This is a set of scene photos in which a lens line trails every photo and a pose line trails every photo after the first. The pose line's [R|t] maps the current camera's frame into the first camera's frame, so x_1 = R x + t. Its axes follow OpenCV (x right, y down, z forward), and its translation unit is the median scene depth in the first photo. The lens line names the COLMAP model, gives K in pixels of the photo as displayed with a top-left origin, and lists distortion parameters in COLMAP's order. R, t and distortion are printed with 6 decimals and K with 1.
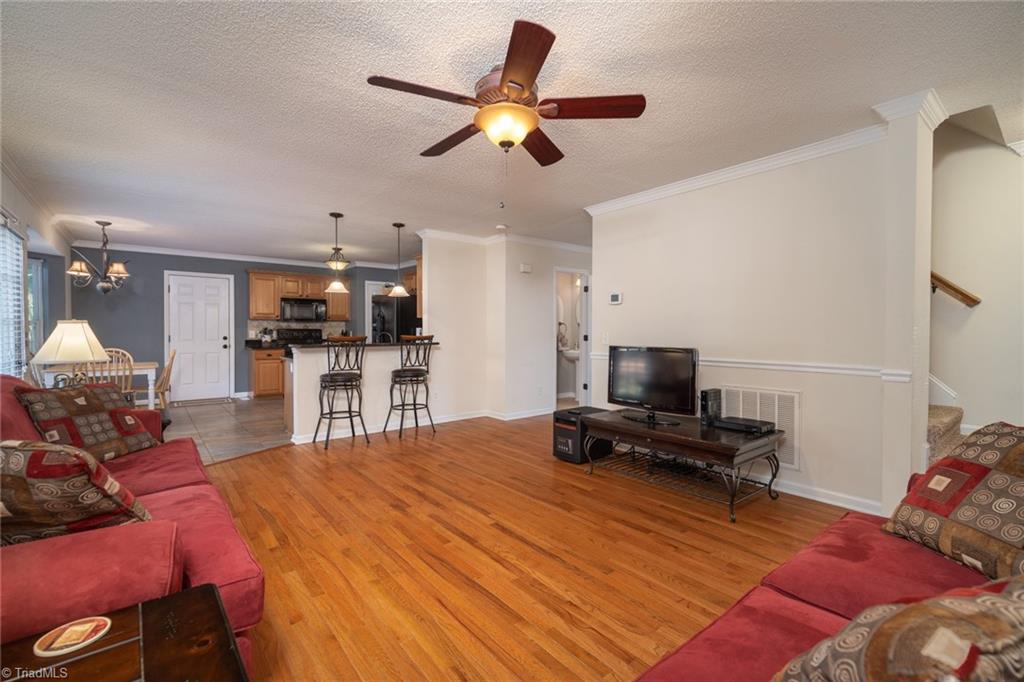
lens RADIAL K [[448.7, 0, 501.4], [0, 448.7, 334.1], [0, 0, 1]] dist [0.000455, 0.000112]
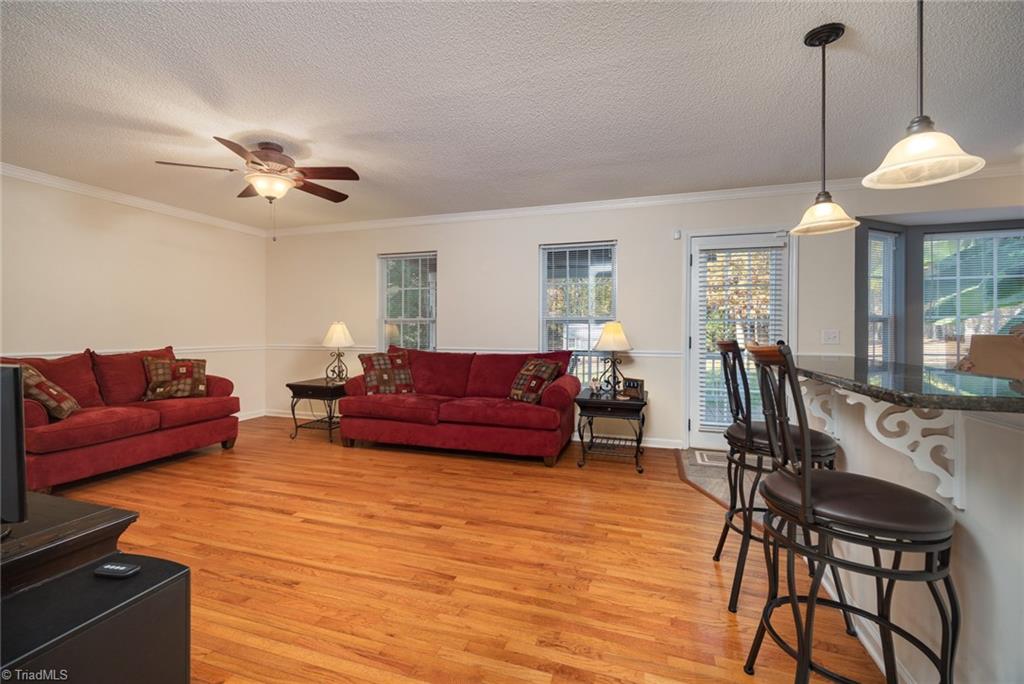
lens RADIAL K [[448.7, 0, 501.4], [0, 448.7, 335.1], [0, 0, 1]] dist [0.000455, 0.000112]
pose [[-0.827460, 0.007755, -0.561472, 0.147048], [-0.003948, 0.999800, 0.019626, -0.013478], [0.561511, 0.018457, -0.827263, 1.887643]]
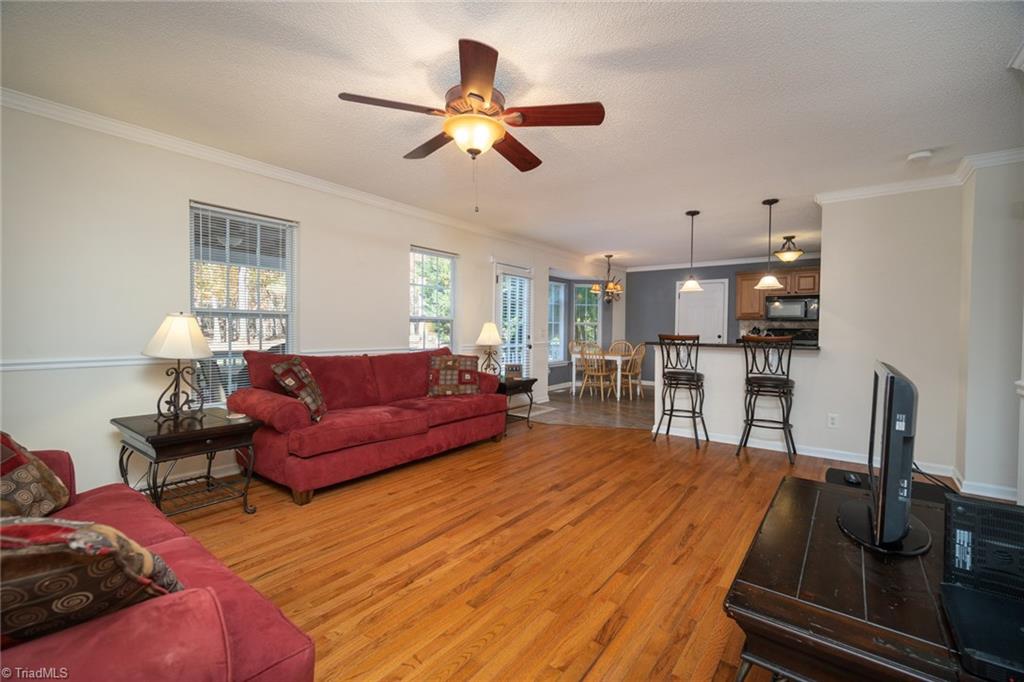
lens RADIAL K [[432.5, 0, 512.0], [0, 432.5, 341.0], [0, 0, 1]] dist [0.001526, 0.000281]
pose [[0.253275, 0.031113, -0.966894, 0.744782], [-0.016926, 0.999472, 0.027727, -0.003464], [0.967246, 0.009343, 0.253668, 0.606974]]
